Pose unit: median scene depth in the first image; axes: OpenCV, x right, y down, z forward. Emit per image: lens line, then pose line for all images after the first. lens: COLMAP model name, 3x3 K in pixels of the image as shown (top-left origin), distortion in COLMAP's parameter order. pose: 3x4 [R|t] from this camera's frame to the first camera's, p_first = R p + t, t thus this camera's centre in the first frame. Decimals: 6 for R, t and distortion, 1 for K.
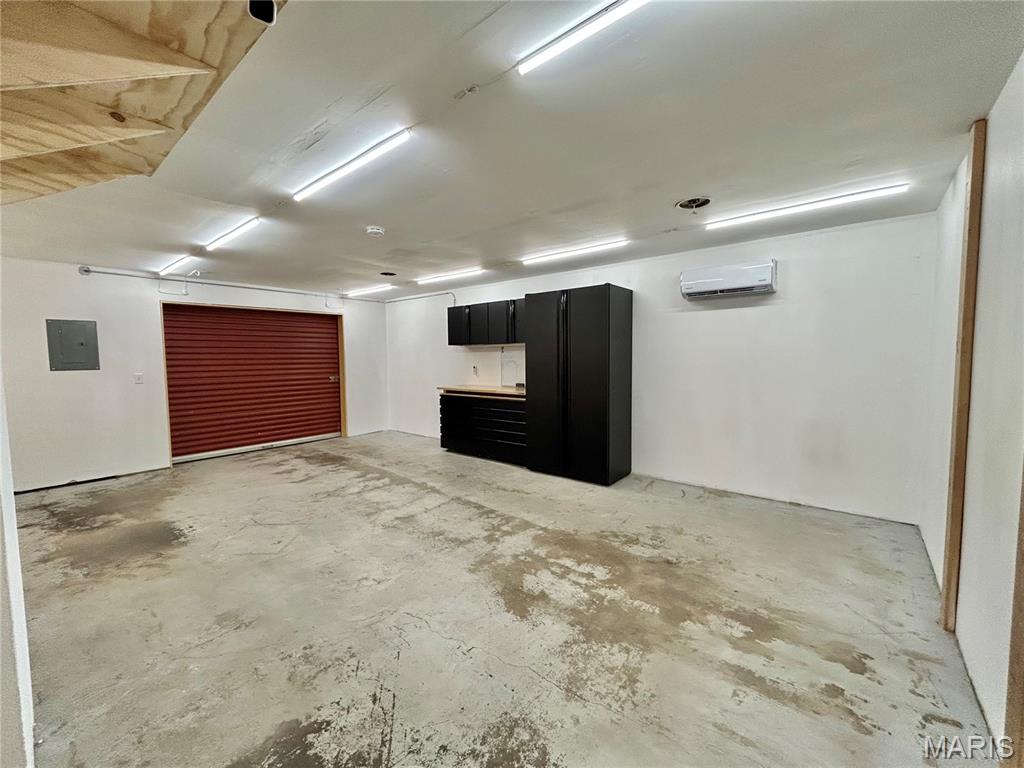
lens RADIAL K [[420.2, 0, 501.2], [0, 420.2, 380.9], [0, 0, 1]] dist [-0.001408, 0.000942]
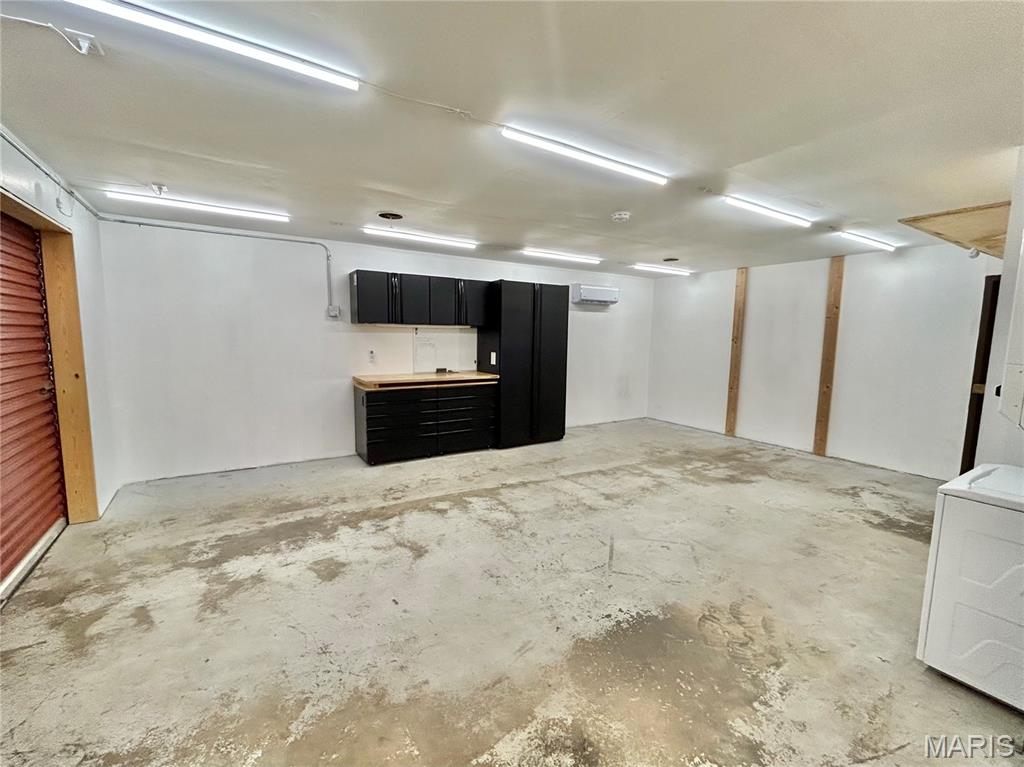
lens RADIAL K [[443.1, 0, 503.7], [0, 443.1, 380.9], [0, 0, 1]] dist [-0.002216, 0.001200]
pose [[0.298265, -0.087029, 0.950507, -1.304563], [0.036410, 0.996147, 0.079782, -0.061448], [-0.953789, 0.010812, 0.300284, 0.884897]]
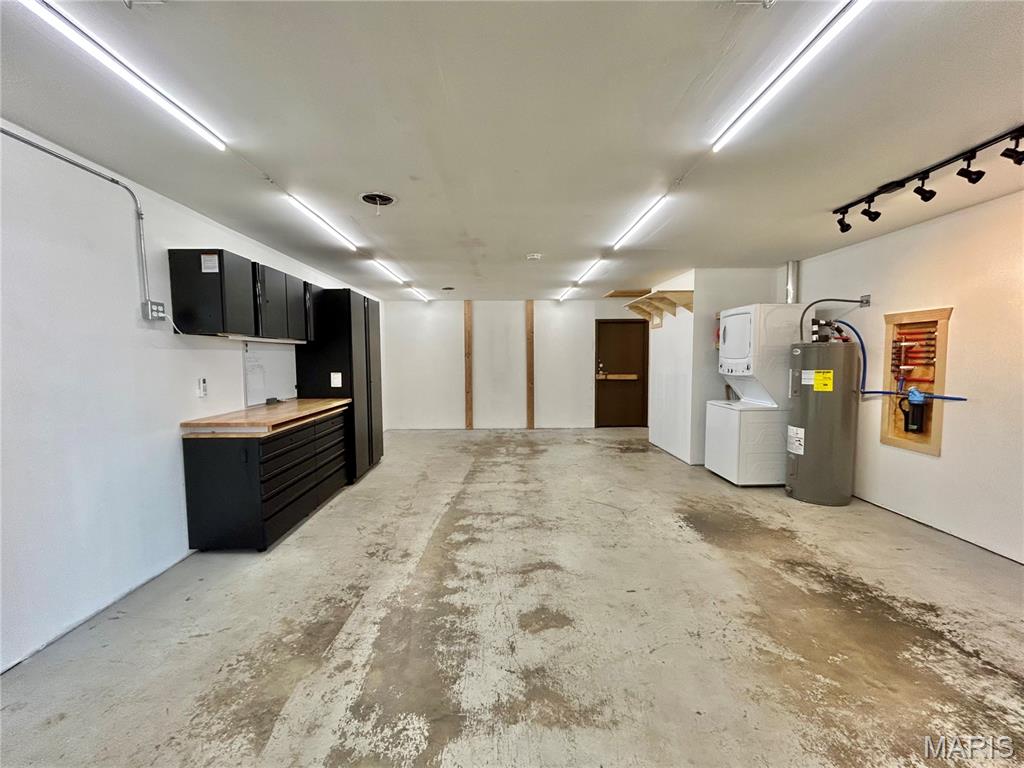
lens RADIAL K [[420.2, 0, 516.2], [0, 420.2, 382.8], [0, 0, 1]] dist [-0.001408, 0.000942]
pose [[-0.677699, -0.031926, 0.734646, -1.117364], [0.053802, 0.994226, 0.092839, -0.094198], [-0.733369, 0.102442, -0.672069, 1.791992]]
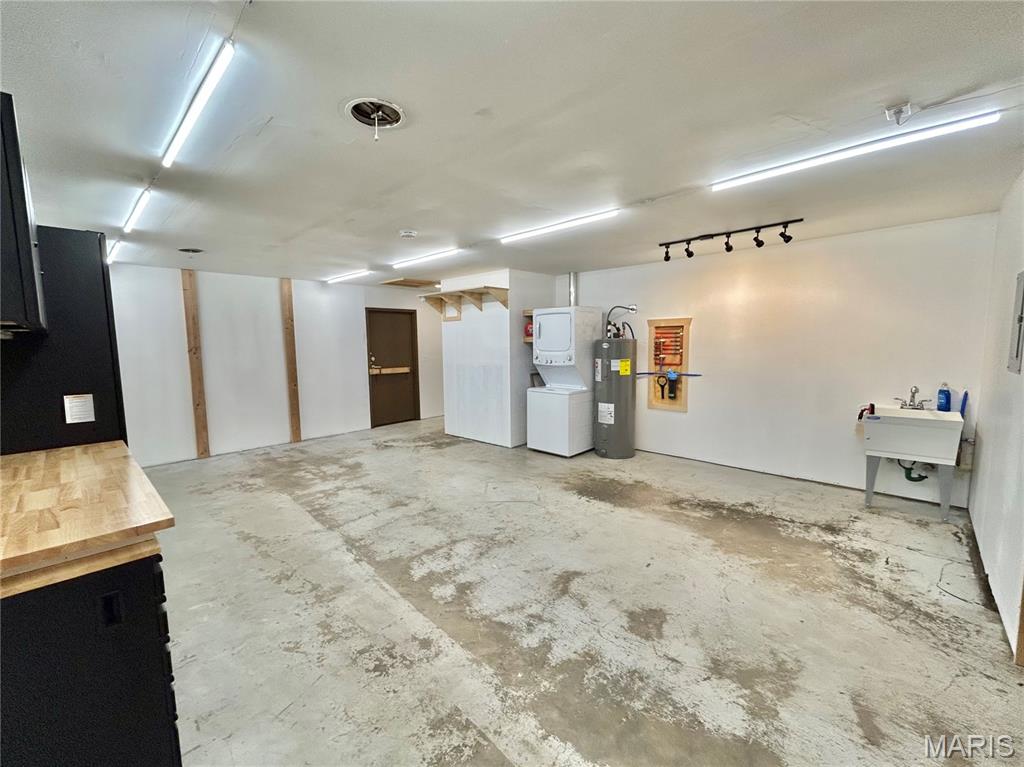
lens RADIAL K [[420.2, 0, 514.0], [0, 420.2, 384.2], [0, 0, 1]] dist [-0.001408, 0.000942]
pose [[-0.999167, 0.019274, 0.035968, -0.550077], [0.024741, 0.987075, 0.158336, -0.137021], [-0.032451, 0.159094, -0.986730, 1.941060]]
